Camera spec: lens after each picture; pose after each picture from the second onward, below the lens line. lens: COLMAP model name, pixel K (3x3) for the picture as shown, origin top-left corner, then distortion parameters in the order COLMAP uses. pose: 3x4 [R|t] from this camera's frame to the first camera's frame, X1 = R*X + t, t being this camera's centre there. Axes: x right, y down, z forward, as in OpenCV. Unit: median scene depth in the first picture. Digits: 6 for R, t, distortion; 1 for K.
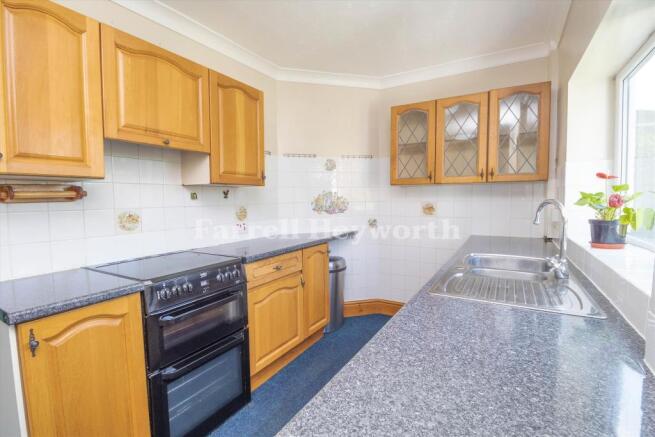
lens RADIAL K [[303.8, 0, 326.7], [0, 303.8, 217.7], [0, 0, 1]] dist [-0.025580, -0.003889]
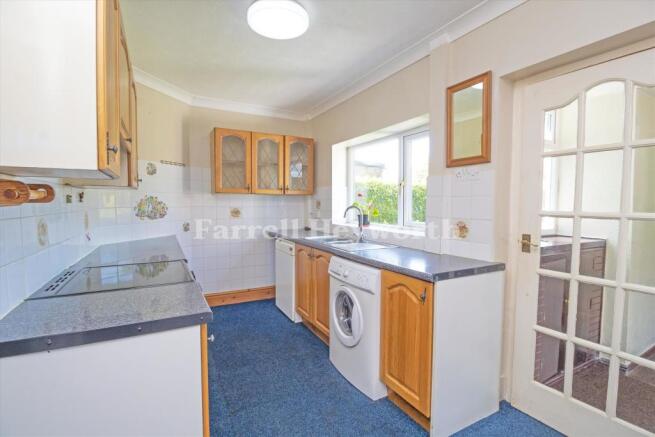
lens RADIAL K [[303.8, 0, 328.7], [0, 303.8, 216.7], [0, 0, 1]] dist [-0.025580, -0.003889]
pose [[0.493560, -0.024883, 0.869356, -0.569963], [0.042609, 0.999082, 0.004405, -0.000601], [-0.868667, 0.034868, 0.494168, 0.030454]]
